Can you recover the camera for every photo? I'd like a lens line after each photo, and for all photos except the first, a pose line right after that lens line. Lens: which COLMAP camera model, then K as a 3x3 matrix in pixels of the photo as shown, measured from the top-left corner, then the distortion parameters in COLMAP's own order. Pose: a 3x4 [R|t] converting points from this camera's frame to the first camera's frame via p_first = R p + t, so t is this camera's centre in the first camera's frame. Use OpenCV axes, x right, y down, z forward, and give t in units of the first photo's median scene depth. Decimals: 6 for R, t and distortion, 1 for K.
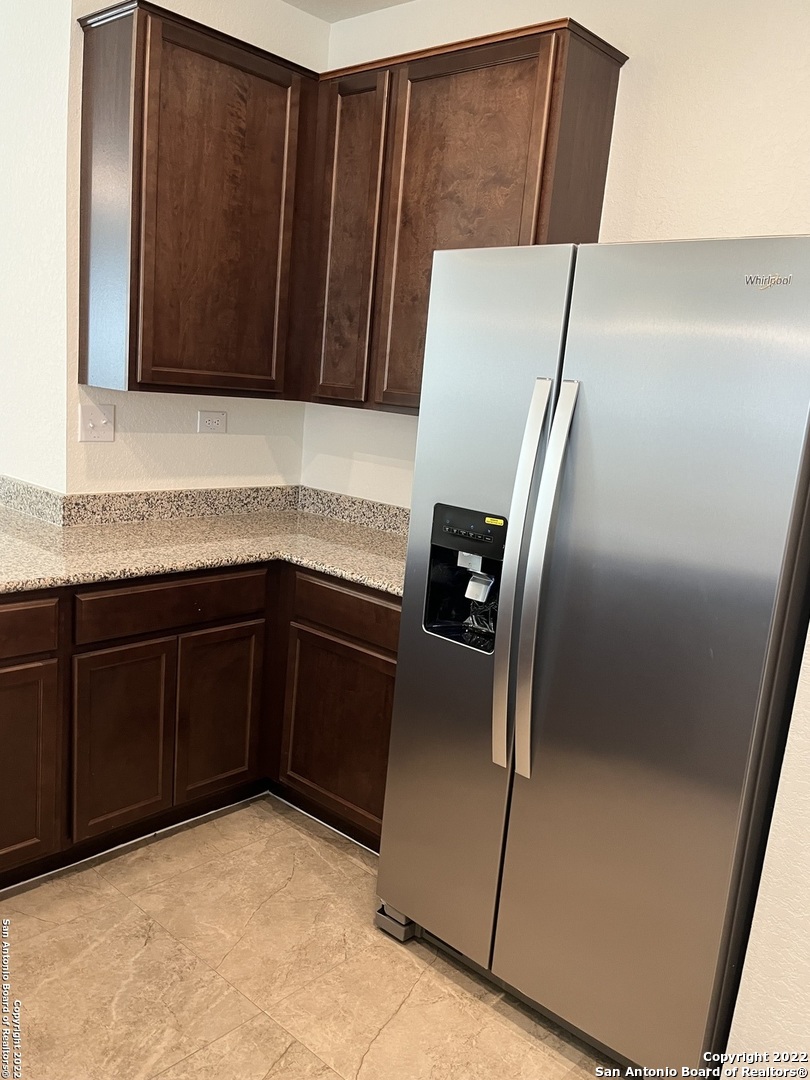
lens RADIAL K [[870.6, 0, 405.4], [0, 870.6, 540.2], [0, 0, 1]] dist [0.035459, -0.055883]
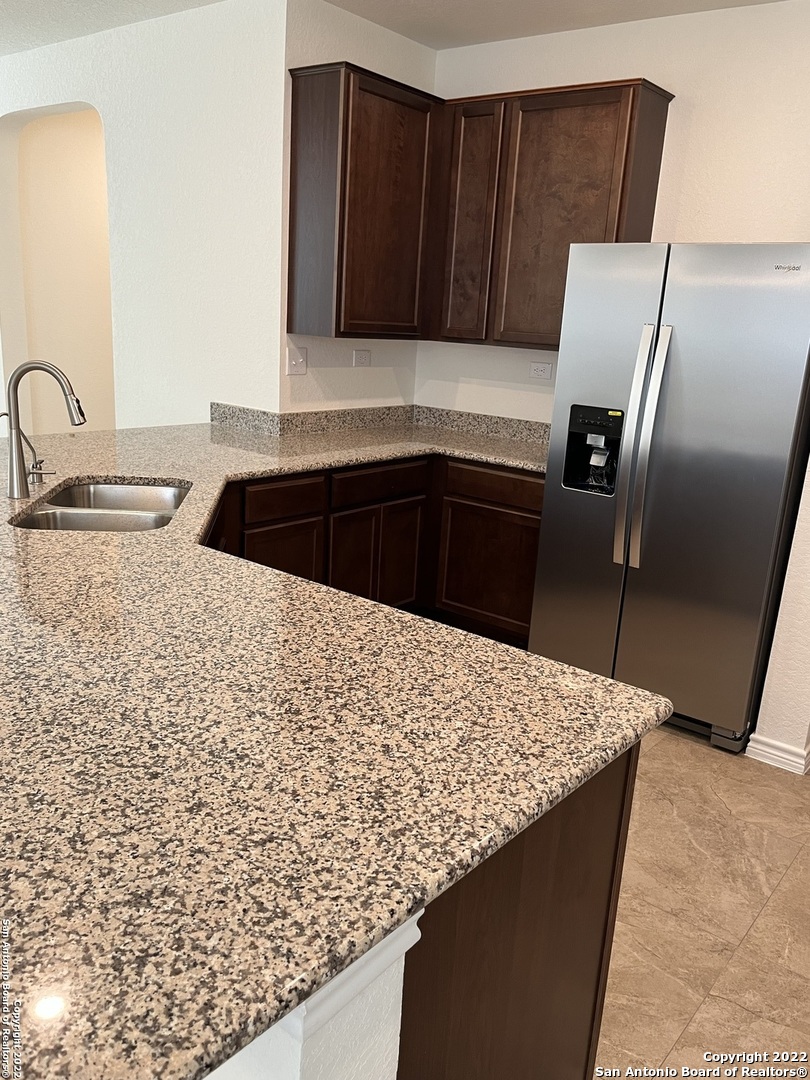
lens RADIAL K [[870.6, 0, 409.0], [0, 870.6, 541.4], [0, 0, 1]] dist [0.035459, -0.055883]
pose [[0.997937, -0.040800, 0.049570, -0.277194], [0.036825, 0.996224, 0.078620, 0.055060], [-0.052590, -0.076632, 0.995671, -0.464184]]
